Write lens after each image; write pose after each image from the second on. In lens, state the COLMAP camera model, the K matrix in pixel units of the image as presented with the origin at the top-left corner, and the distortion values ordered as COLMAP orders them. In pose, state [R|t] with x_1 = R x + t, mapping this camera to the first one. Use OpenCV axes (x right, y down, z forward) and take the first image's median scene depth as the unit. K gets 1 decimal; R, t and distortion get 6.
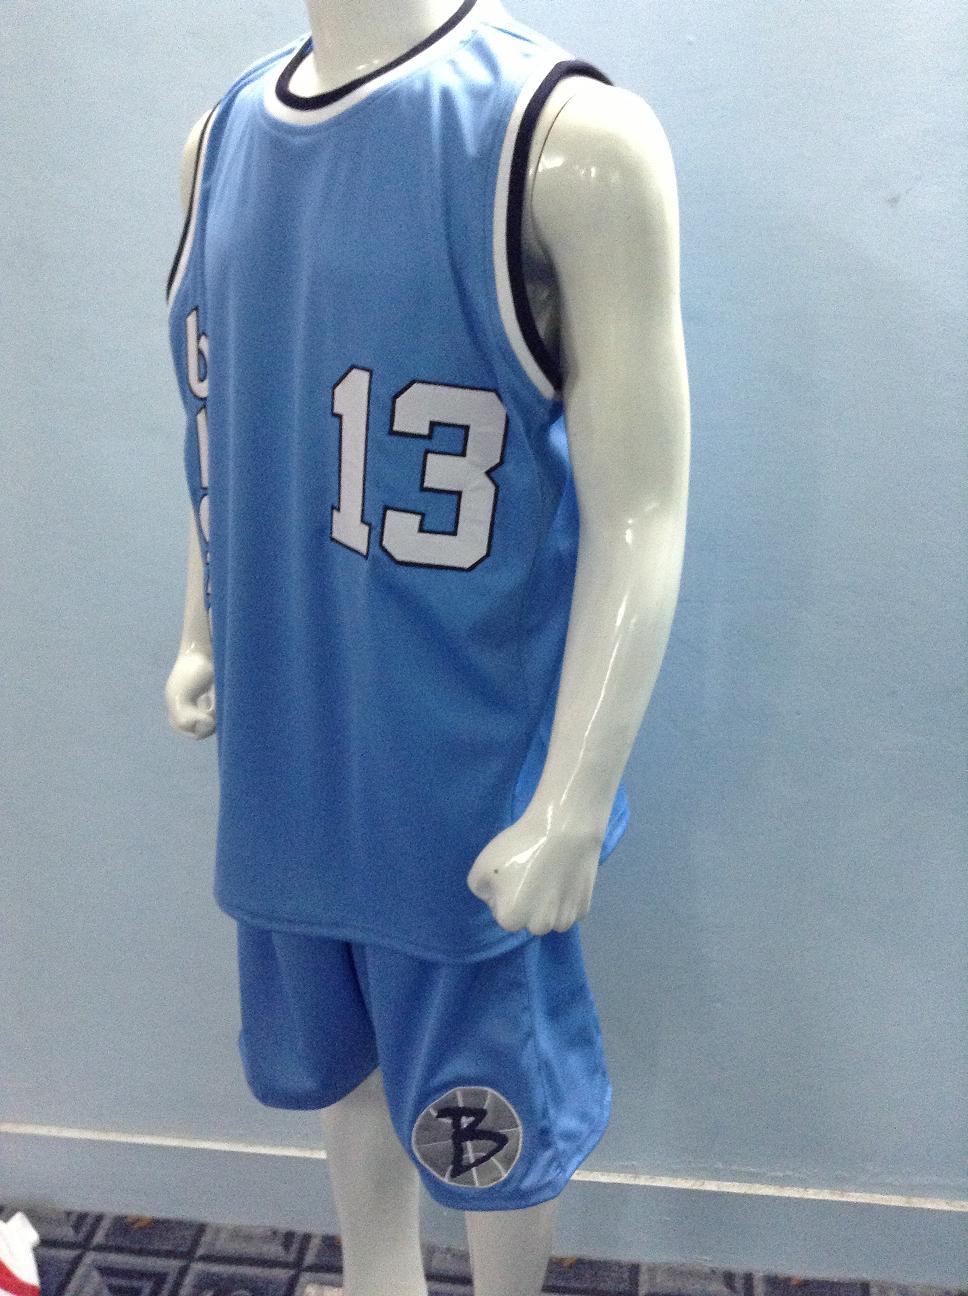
lens RADIAL K [[1144.9, 0, 484.0], [0, 1144.9, 648.0], [0, 0, 1]] dist [0.171183, -0.274765]
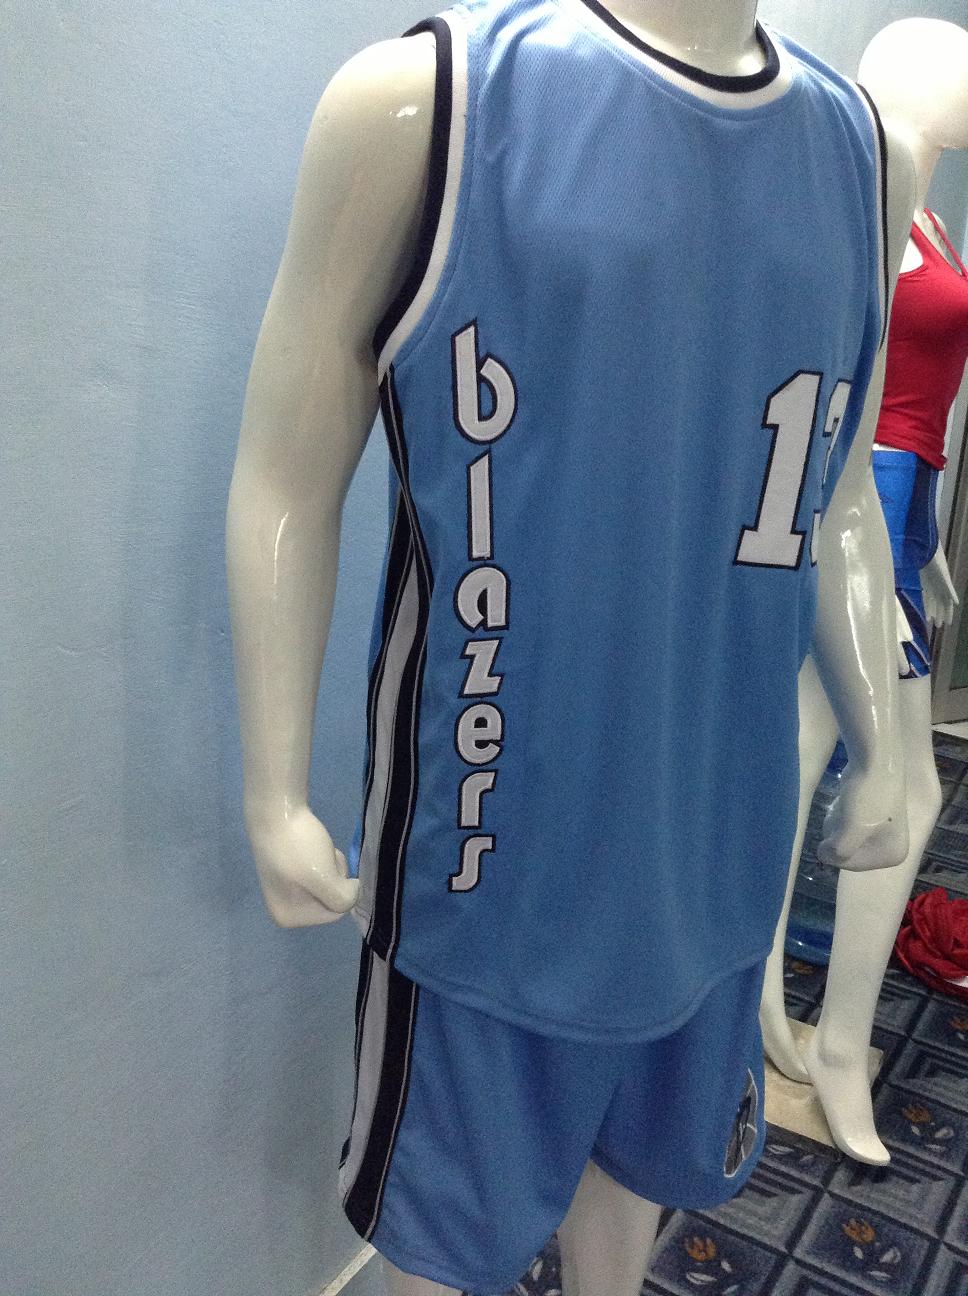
lens RADIAL K [[1119.4, 0, 484.0], [0, 1119.4, 648.0], [0, 0, 1]] dist [0.237271, -0.414460]
pose [[0.455346, -0.266887, 0.849371, -1.057995], [0.266112, 0.951199, 0.156221, -0.235152], [-0.849614, 0.154894, 0.504147, 0.754298]]
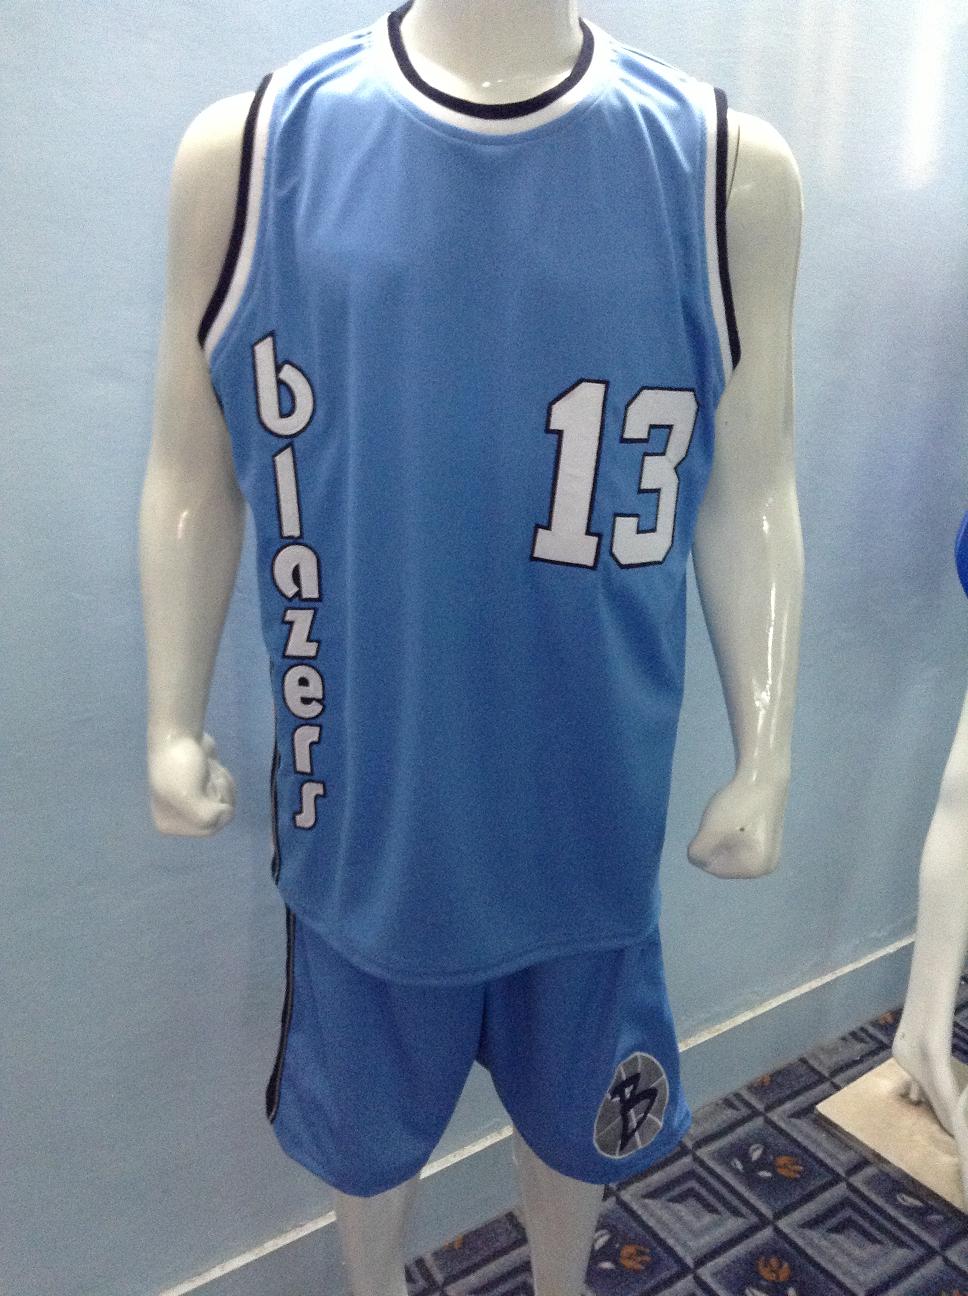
lens RADIAL K [[1144.9, 0, 484.0], [0, 1144.9, 648.0], [0, 0, 1]] dist [0.171183, -0.274765]
pose [[0.772151, -0.218375, 0.596737, -0.795711], [0.215896, 0.973387, 0.076848, -0.109353], [-0.597638, 0.069495, 0.798749, 0.261630]]
